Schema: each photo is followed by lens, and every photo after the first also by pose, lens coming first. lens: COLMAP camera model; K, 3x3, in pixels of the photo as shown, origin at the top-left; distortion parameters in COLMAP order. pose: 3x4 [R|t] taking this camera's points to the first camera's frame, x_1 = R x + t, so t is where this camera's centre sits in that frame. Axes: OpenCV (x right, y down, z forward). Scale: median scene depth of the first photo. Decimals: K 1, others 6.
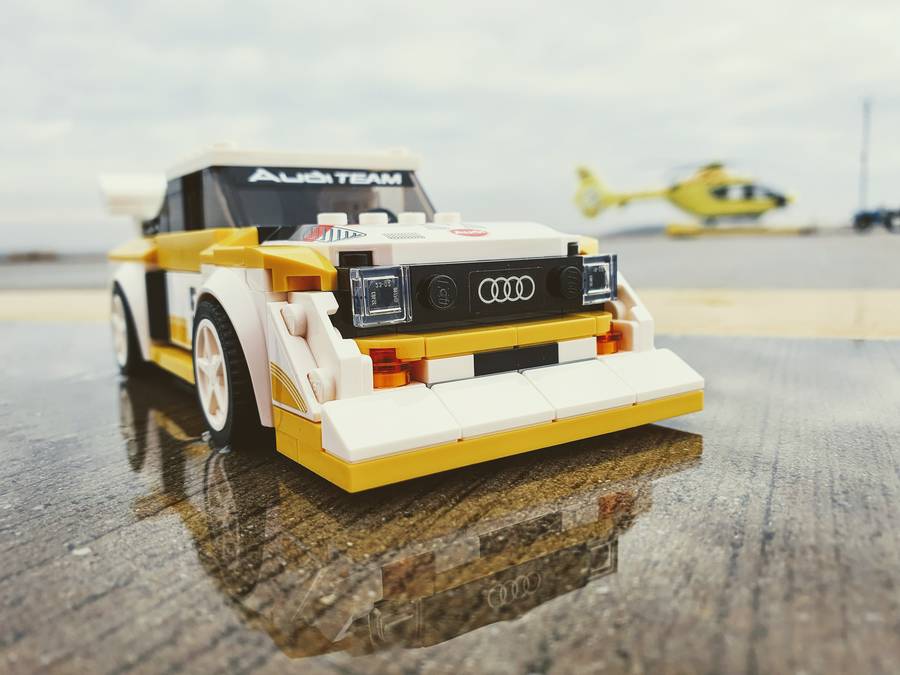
lens RADIAL K [[753.3, 0, 450.0], [0, 753.3, 337.5], [0, 0, 1]] dist [0.036031, -0.004601]
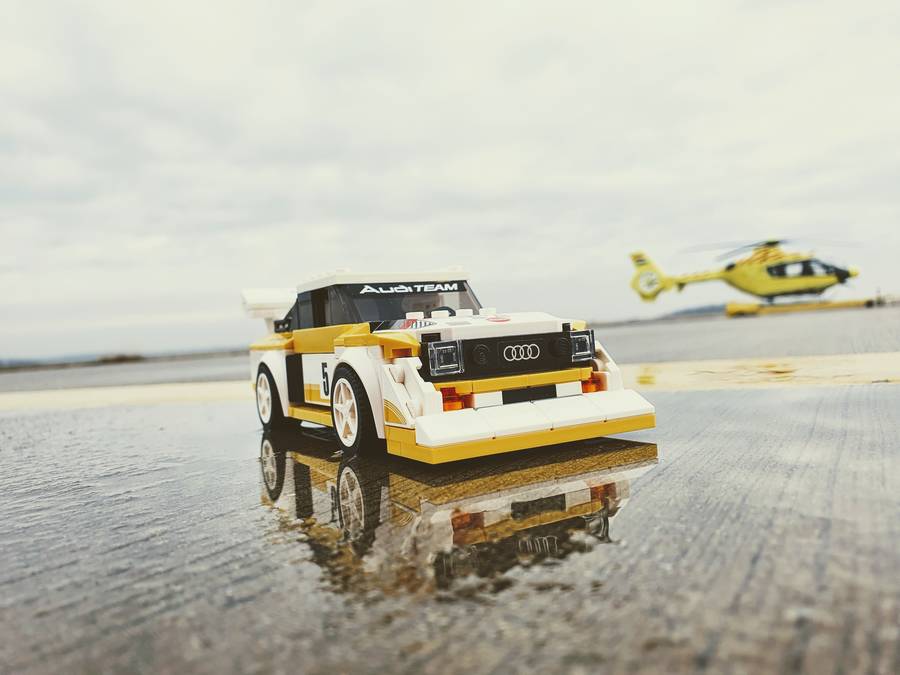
lens RADIAL K [[722.5, 0, 450.0], [0, 722.5, 337.5], [0, 0, 1]] dist [0.204812, -0.001376]
pose [[0.995543, -0.040834, -0.085009, 0.050785], [0.030597, 0.992493, -0.118416, 0.079026], [0.089206, 0.115287, 0.989318, -0.542204]]
